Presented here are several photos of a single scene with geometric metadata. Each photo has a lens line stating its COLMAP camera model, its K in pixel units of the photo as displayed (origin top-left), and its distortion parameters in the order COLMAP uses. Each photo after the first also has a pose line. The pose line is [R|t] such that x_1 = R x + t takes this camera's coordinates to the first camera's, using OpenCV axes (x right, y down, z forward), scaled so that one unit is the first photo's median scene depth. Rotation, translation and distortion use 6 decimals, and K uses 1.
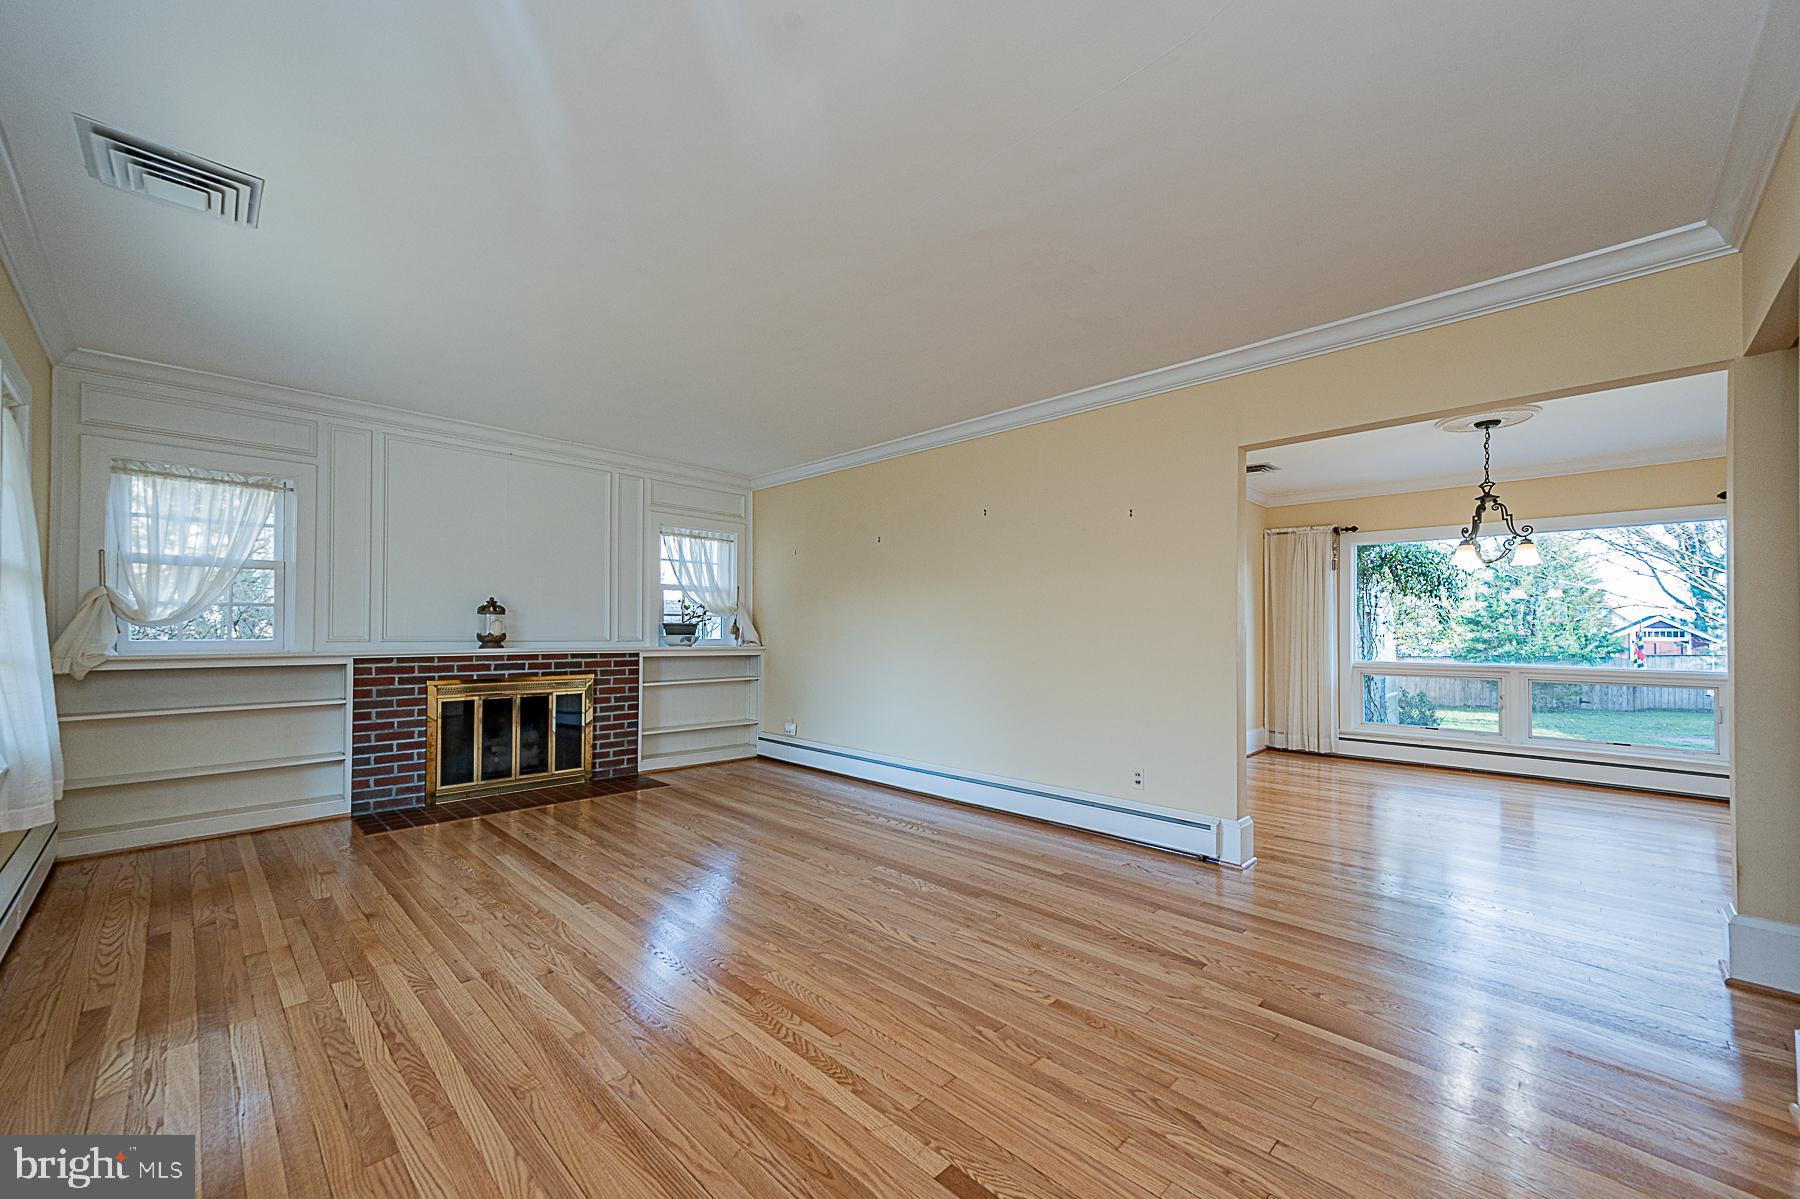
lens RADIAL K [[705.4, 0, 899.8], [0, 705.4, 630.4], [0, 0, 1]] dist [0.021409, 0.000115]
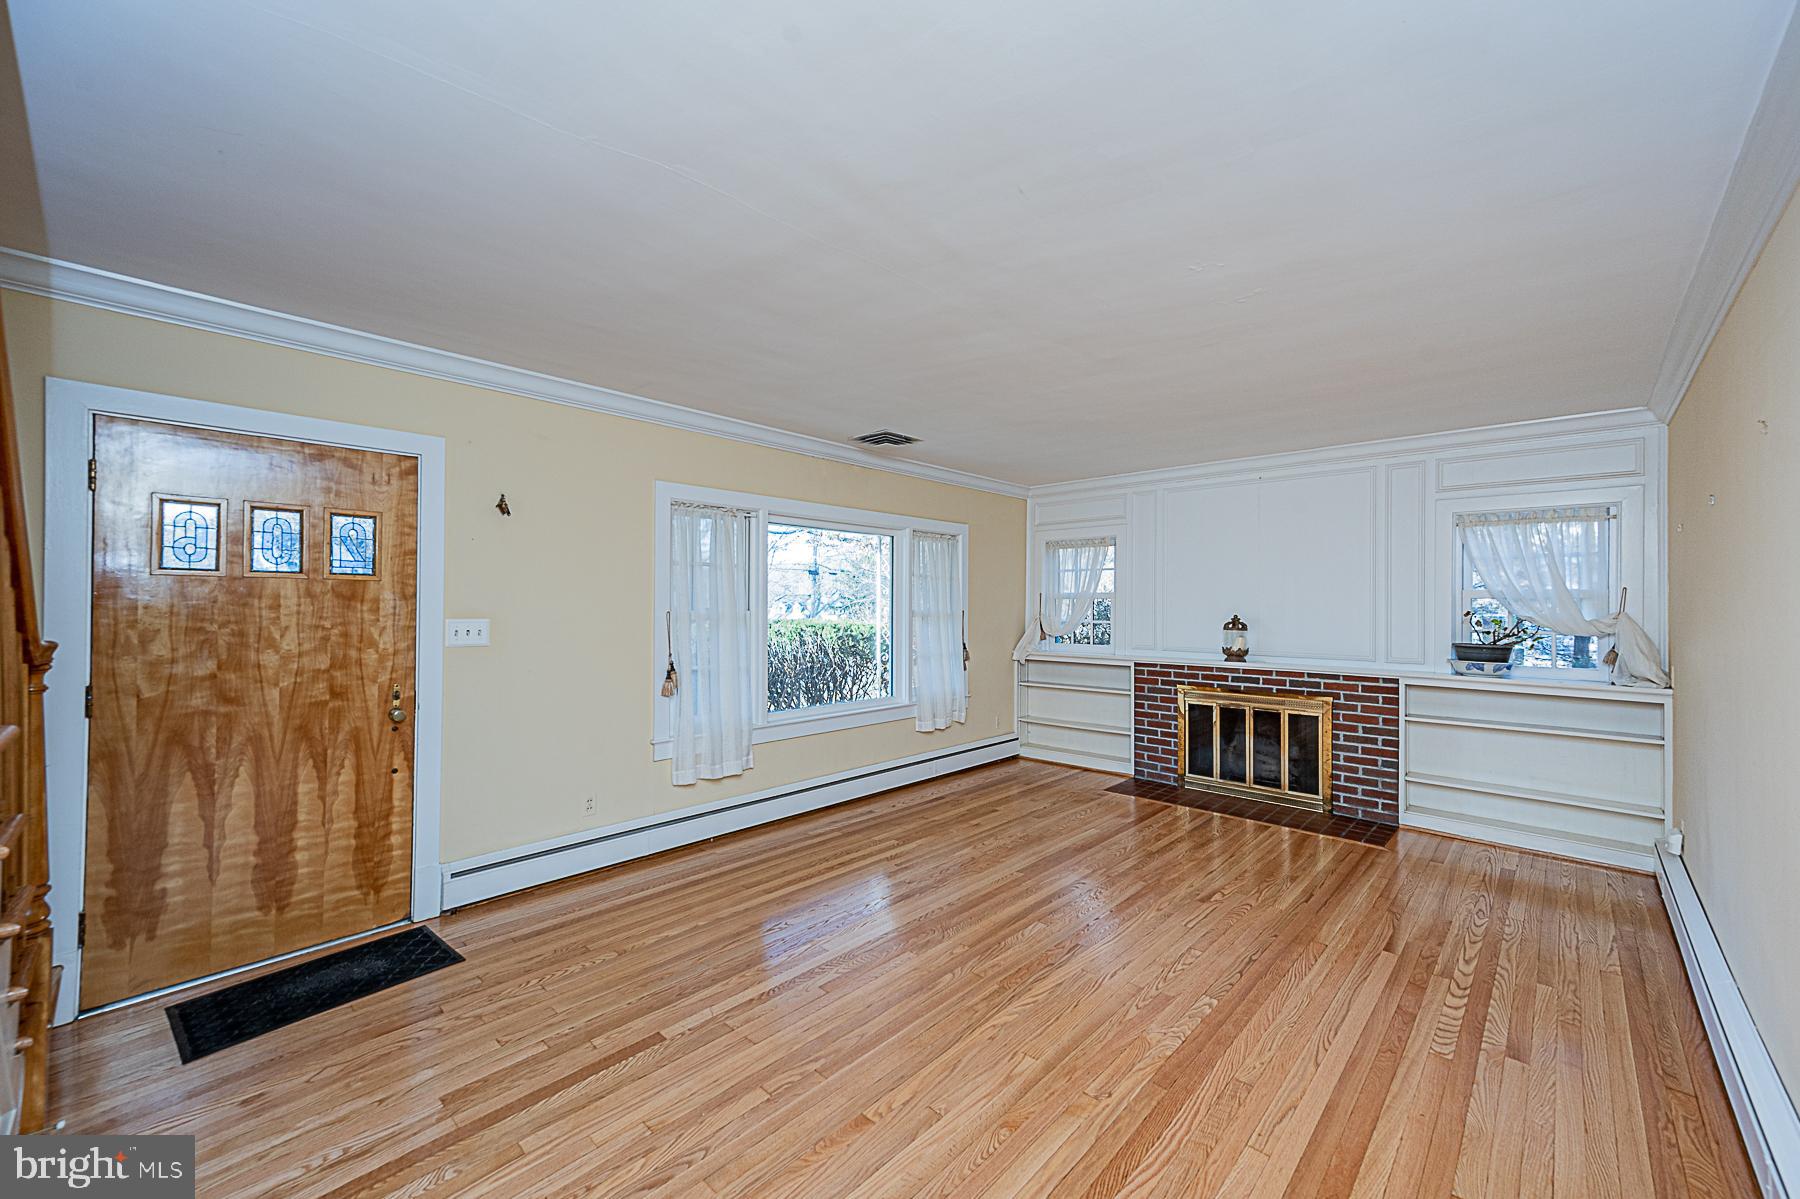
lens RADIAL K [[697.8, 0, 897.7], [0, 697.8, 602.2], [0, 0, 1]] dist [0.019845, 0.000071]
pose [[0.022756, -0.007836, -0.999710, 0.537760], [-0.000813, 0.999969, -0.007857, -0.061812], [0.999741, 0.000992, 0.022749, 0.487181]]
